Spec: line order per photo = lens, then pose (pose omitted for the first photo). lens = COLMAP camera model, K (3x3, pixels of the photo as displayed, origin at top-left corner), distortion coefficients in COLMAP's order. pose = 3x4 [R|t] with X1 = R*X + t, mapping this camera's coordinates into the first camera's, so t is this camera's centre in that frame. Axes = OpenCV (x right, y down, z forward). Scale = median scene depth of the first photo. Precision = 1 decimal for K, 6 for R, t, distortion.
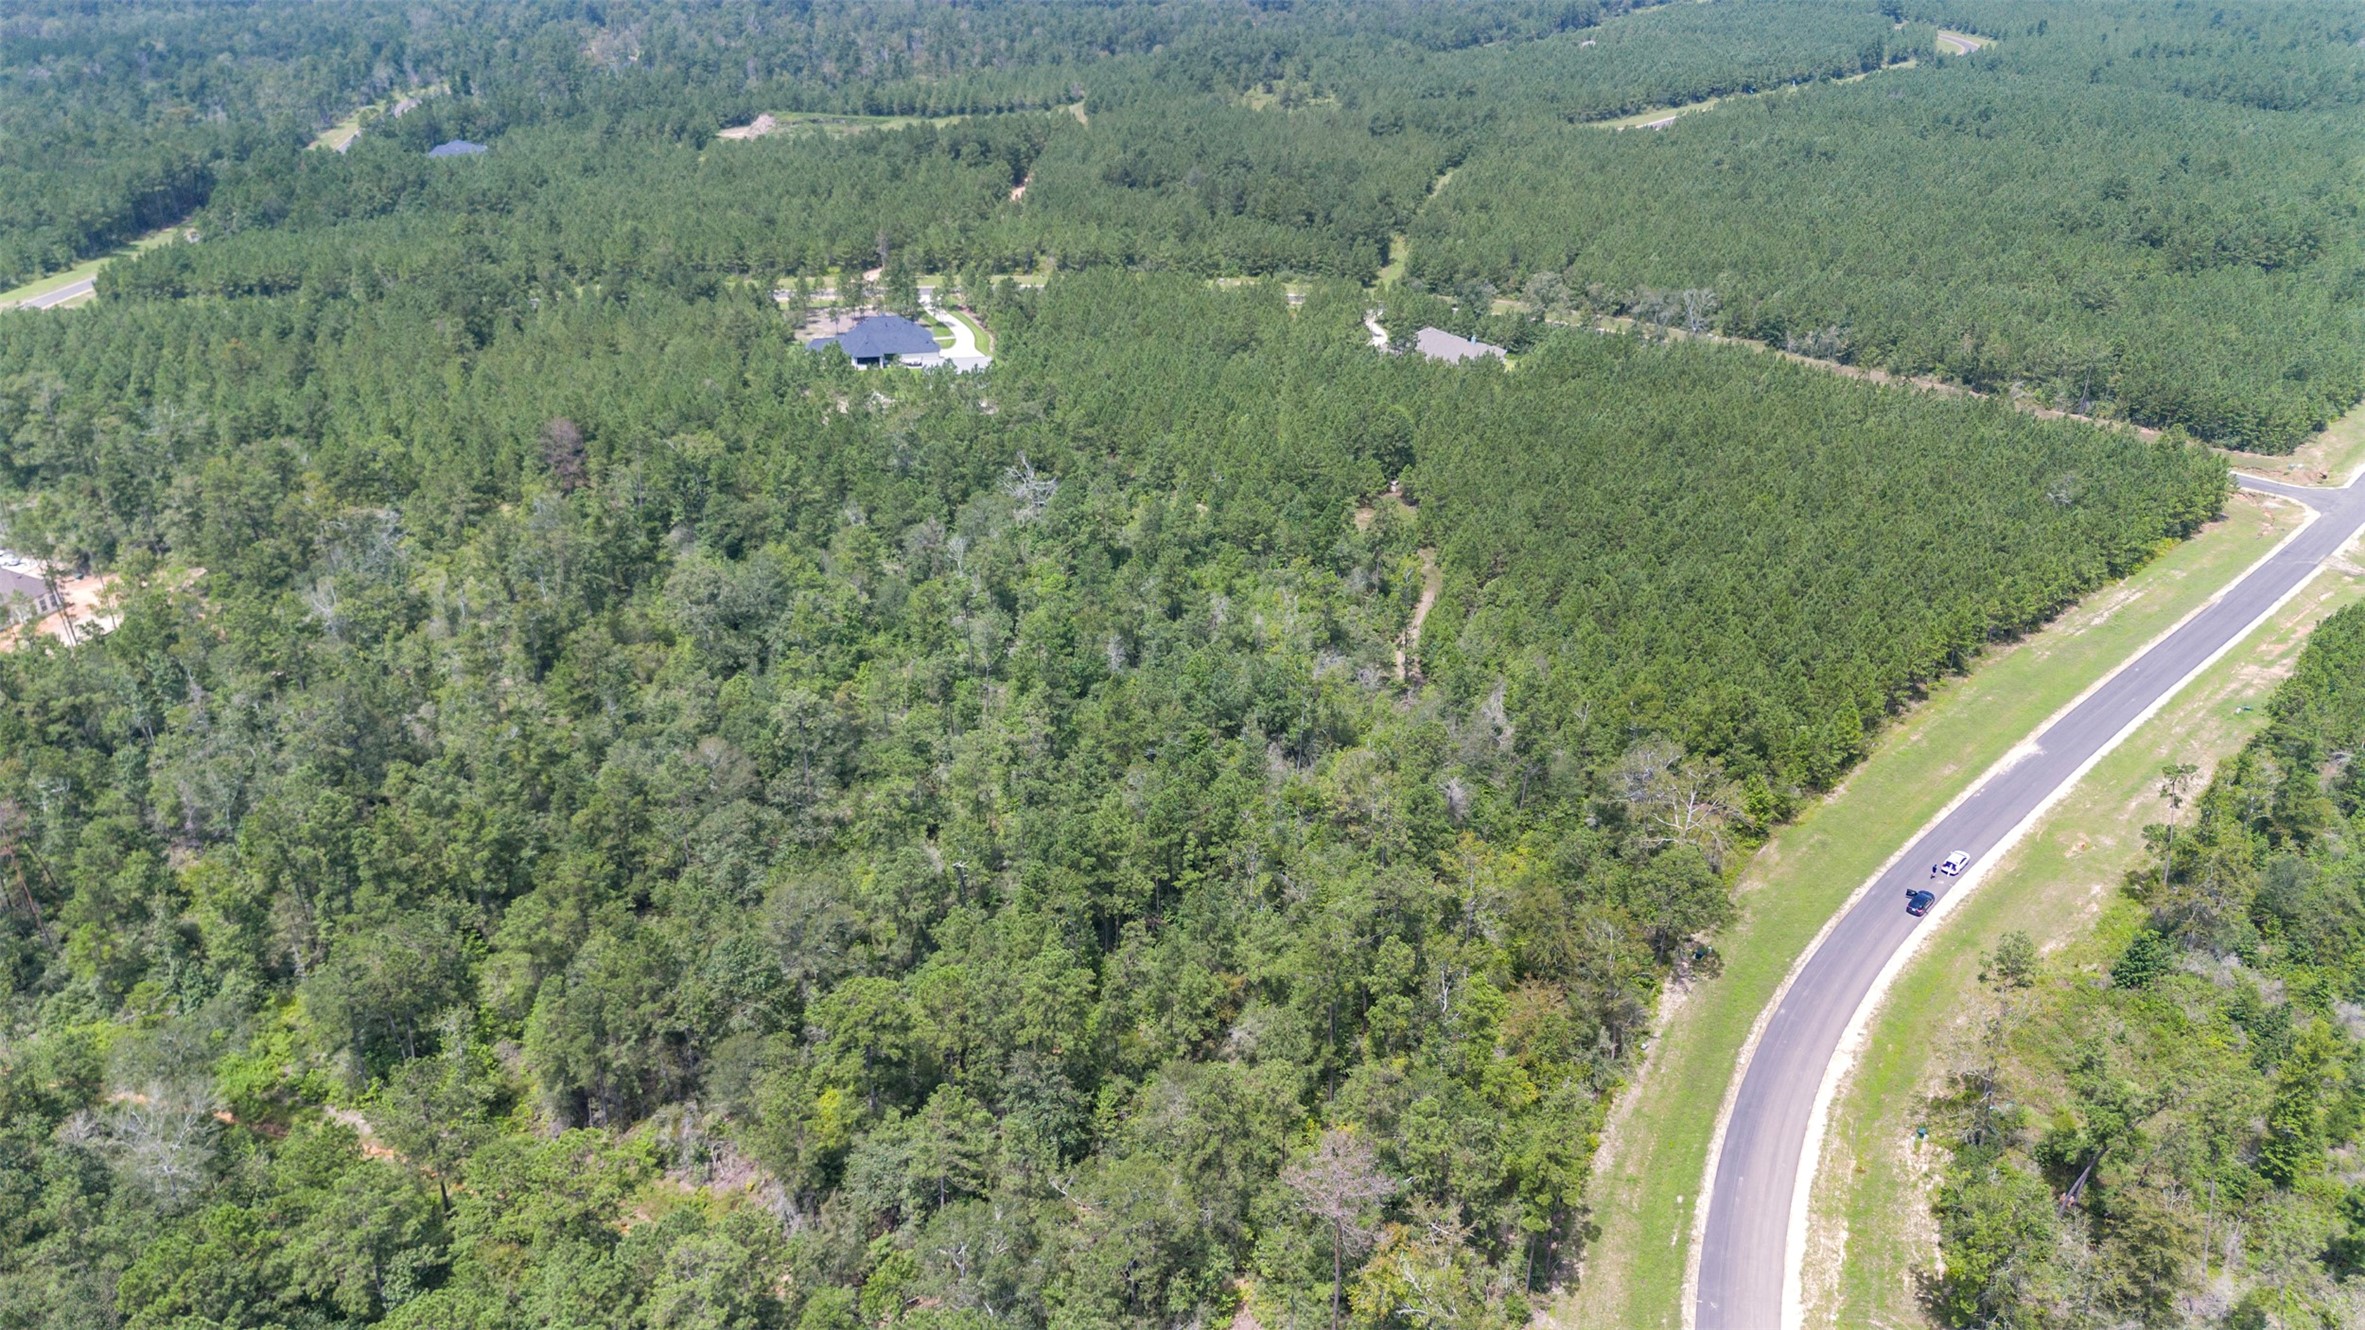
lens RADIAL K [[1665.1, 0, 1178.5], [0, 1665.1, 672.3], [0, 0, 1]] dist [0.056566, -0.041569]
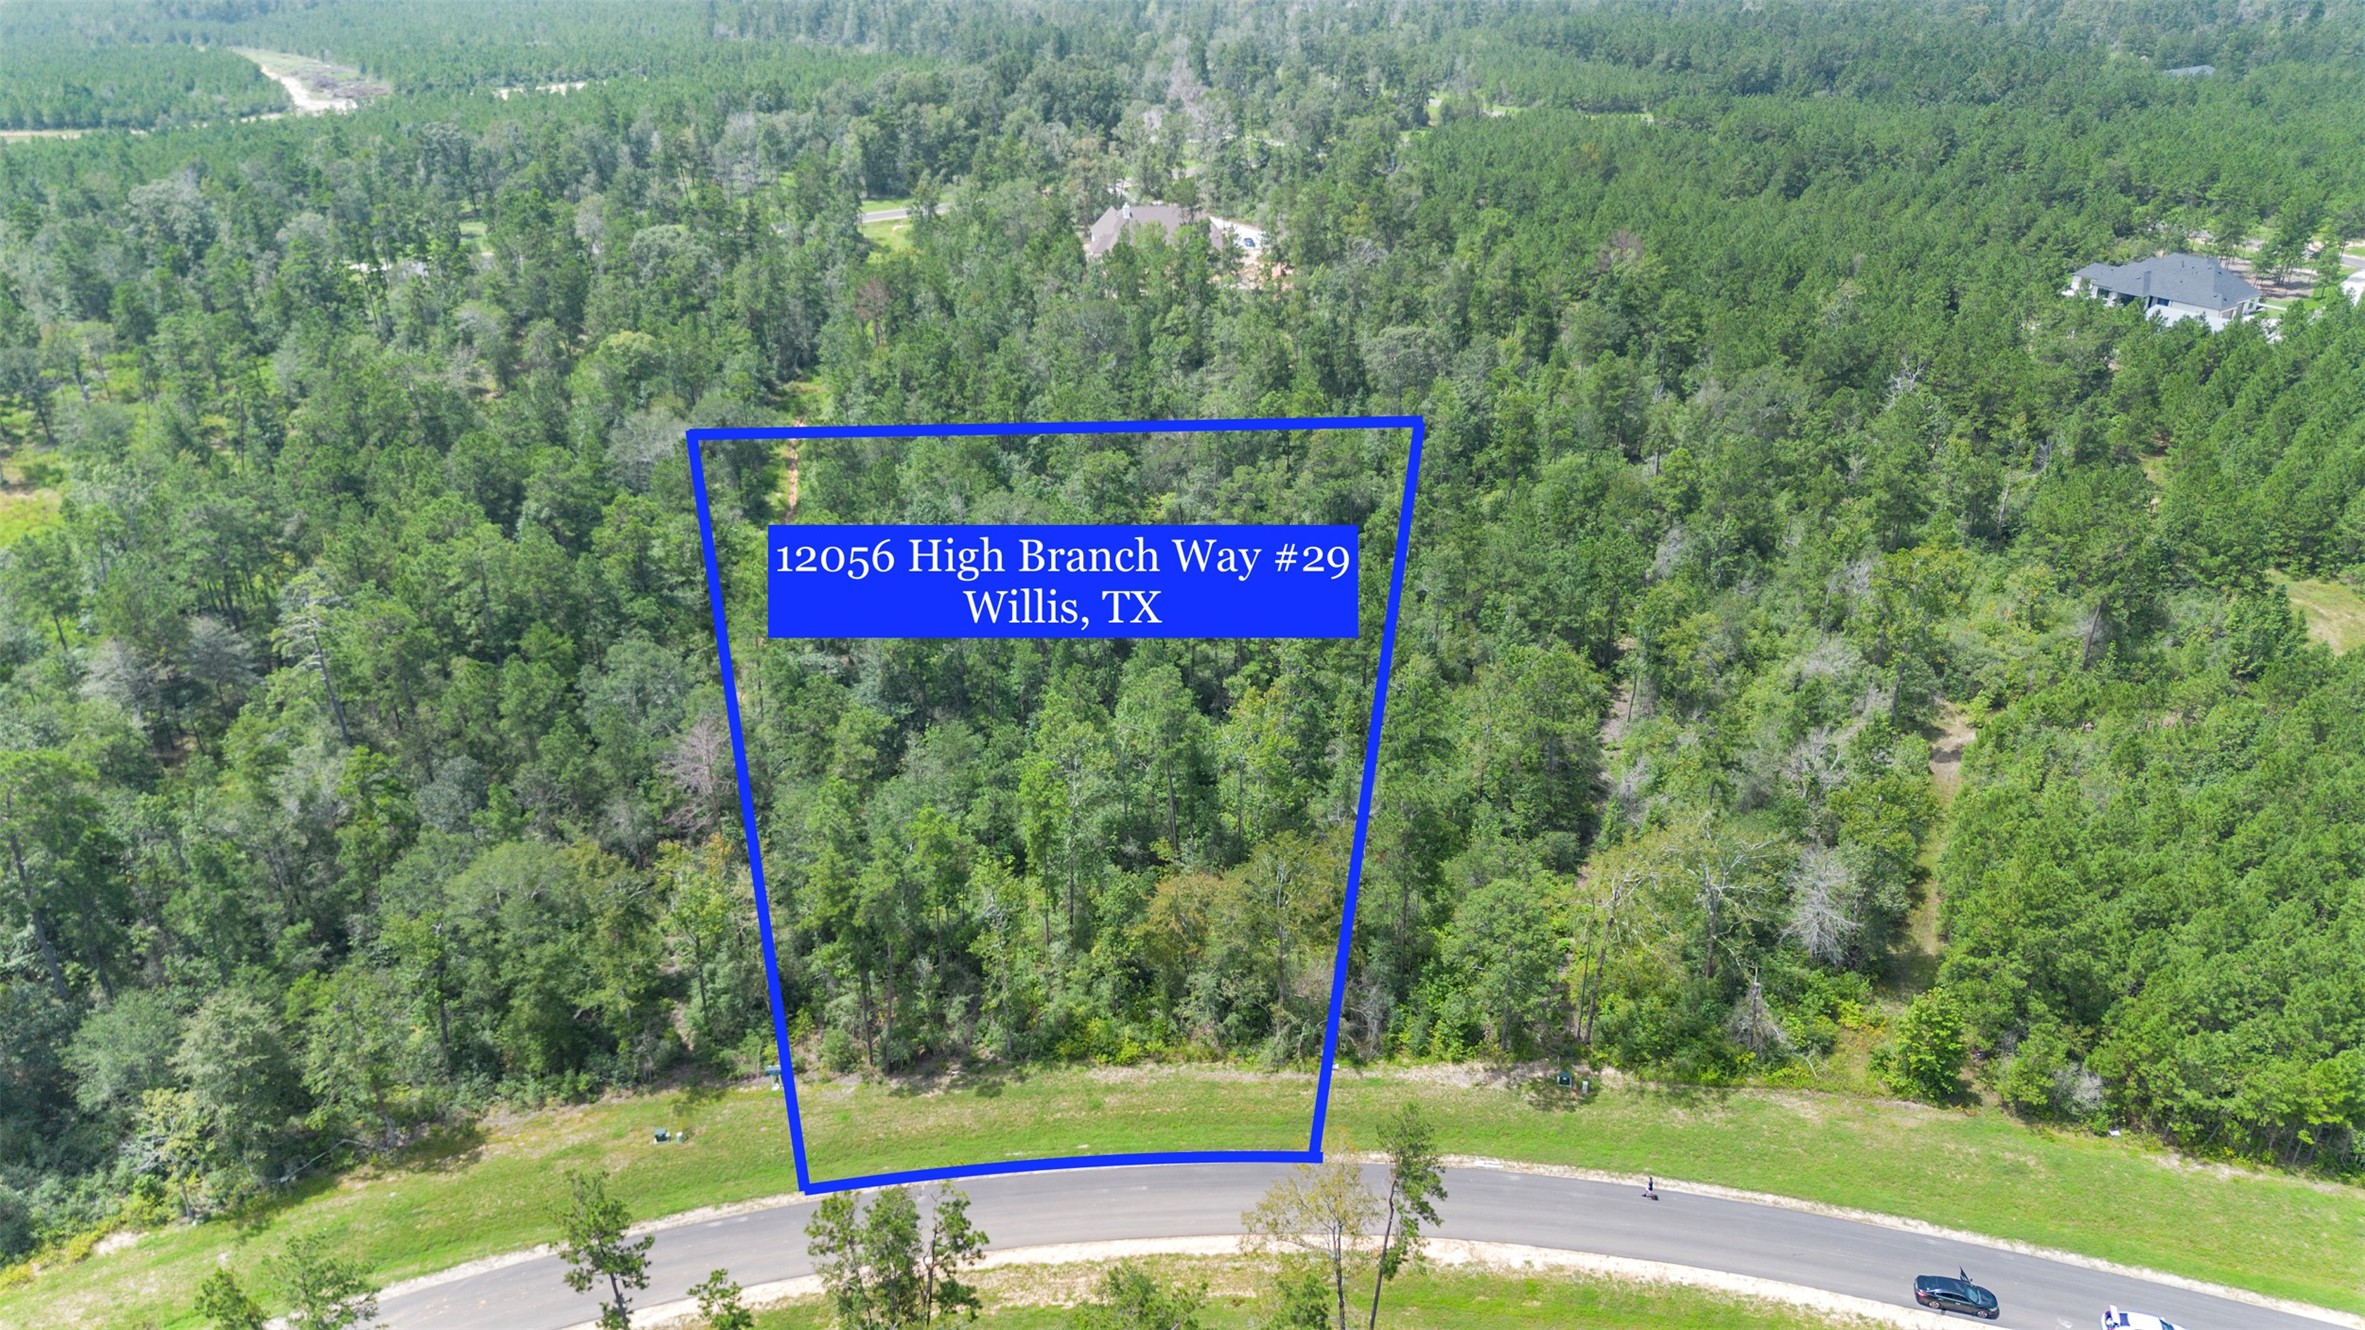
lens RADIAL K [[1665.1, 0, 1191.3], [0, 1665.1, 660.8], [0, 0, 1]] dist [0.056566, -0.041569]
pose [[0.428198, 0.403417, -0.808642, 0.697417], [-0.401692, 0.886533, 0.229569, -0.073548], [0.809500, 0.226524, 0.541661, 0.453116]]
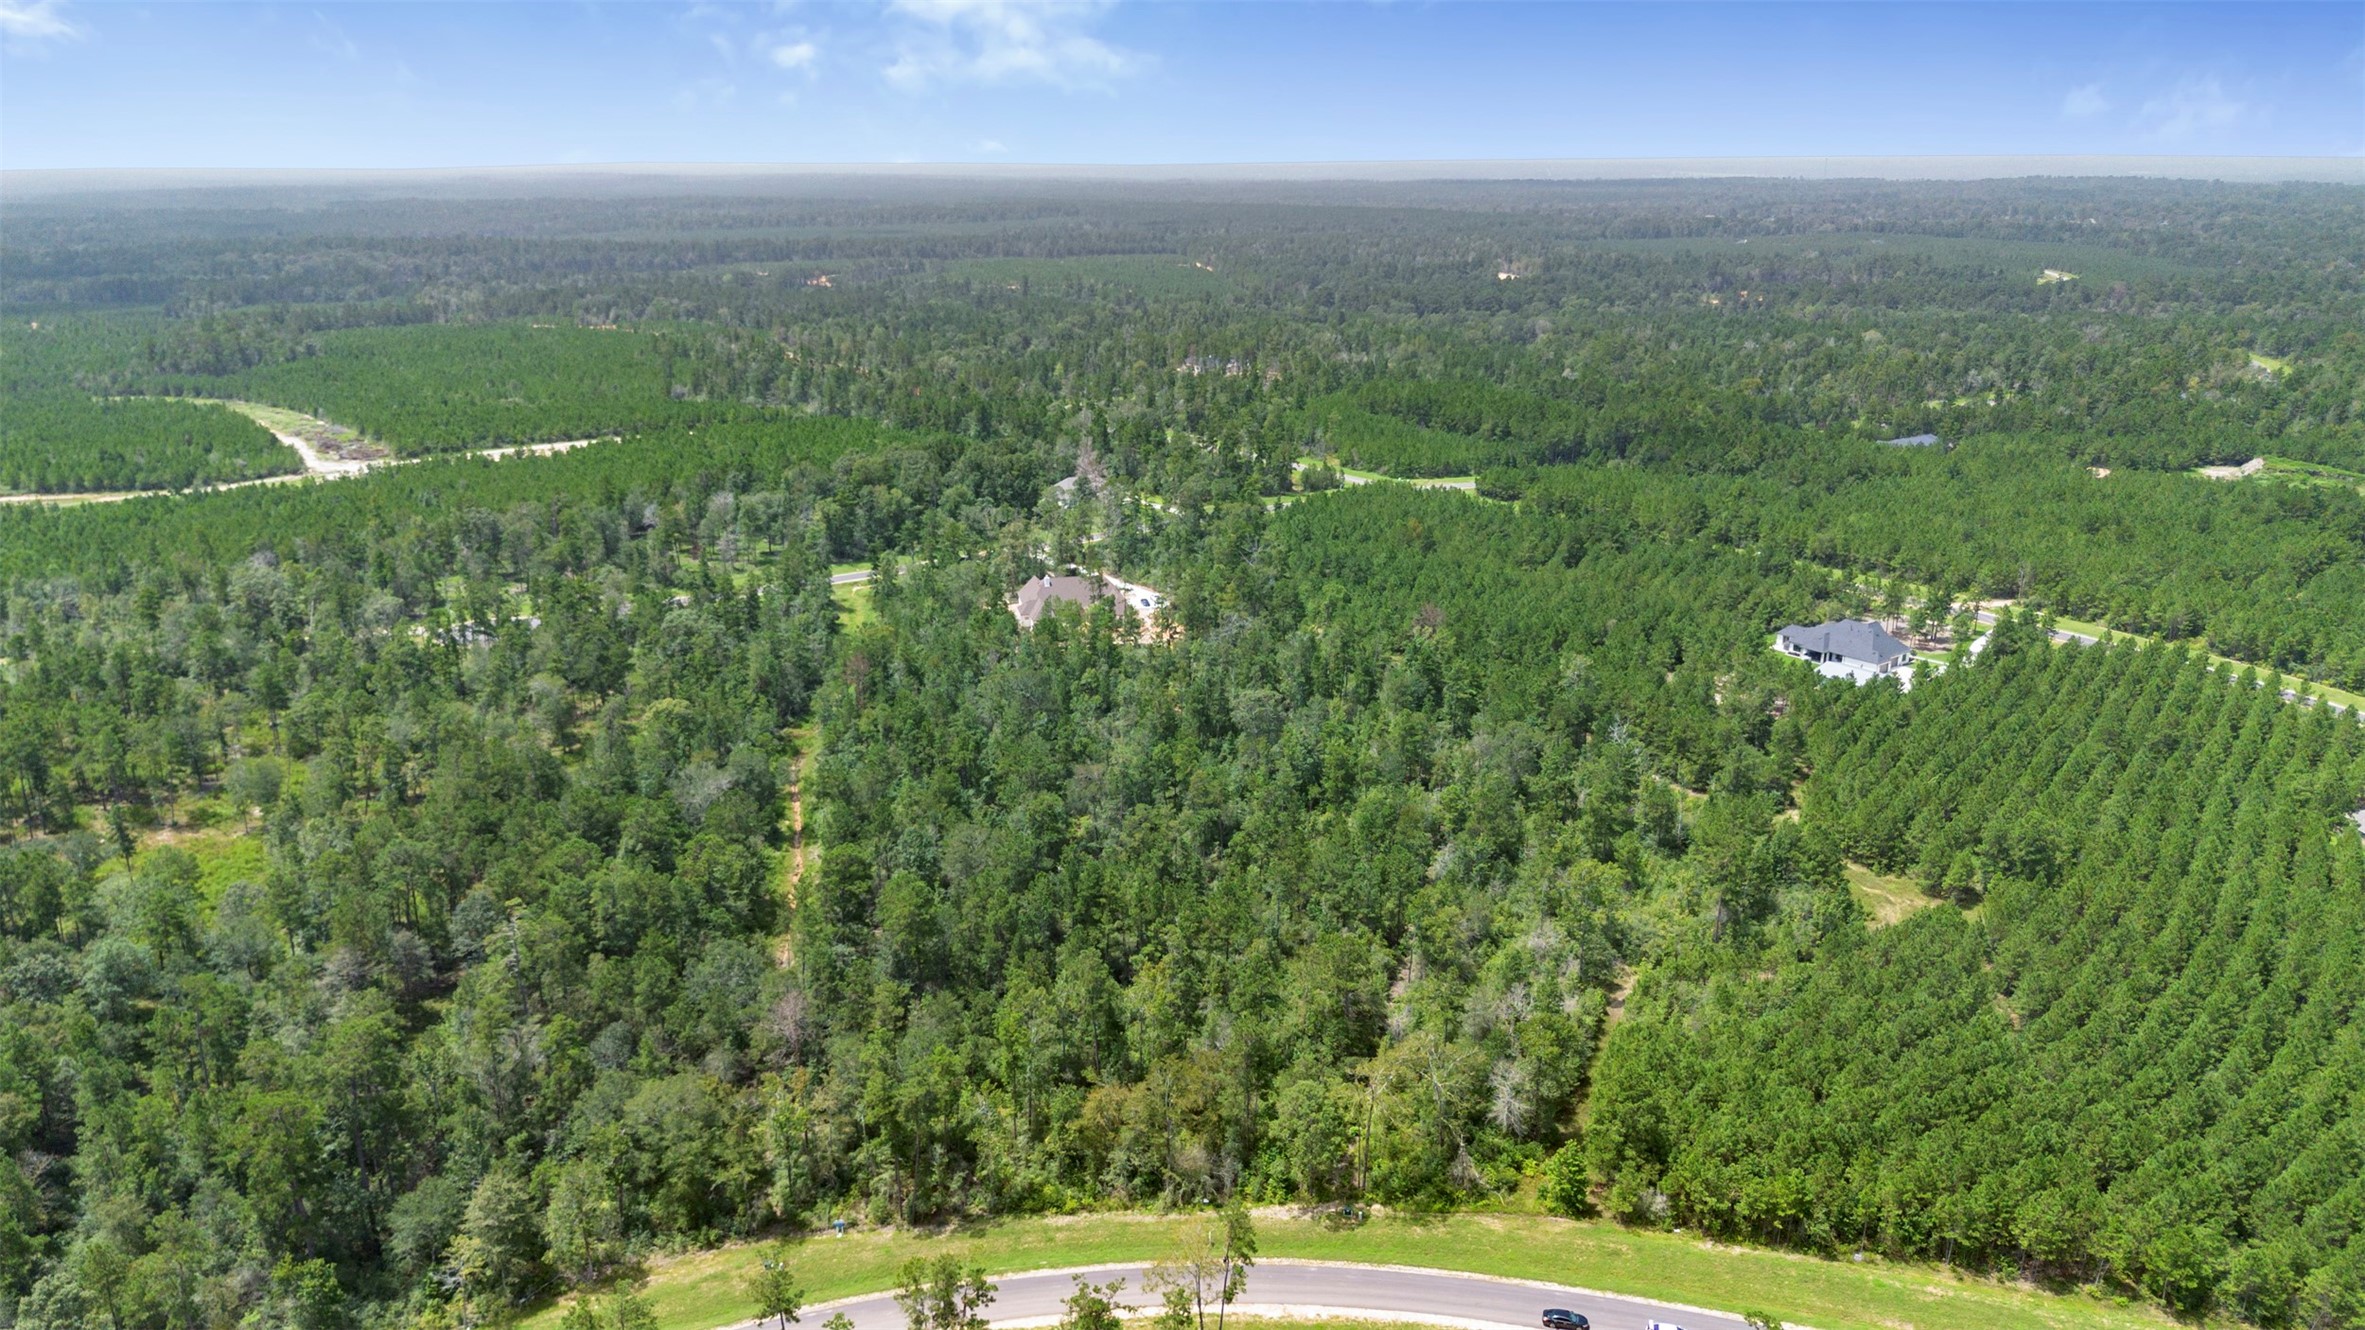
lens RADIAL K [[1665.1, 0, 1197.0], [0, 1665.1, 660.0], [0, 0, 1]] dist [0.056566, -0.041569]
pose [[0.483653, 0.259871, -0.835791, 1.025621], [-0.399388, 0.915223, 0.053452, -0.166137], [0.778825, 0.307952, 0.546440, 0.221359]]
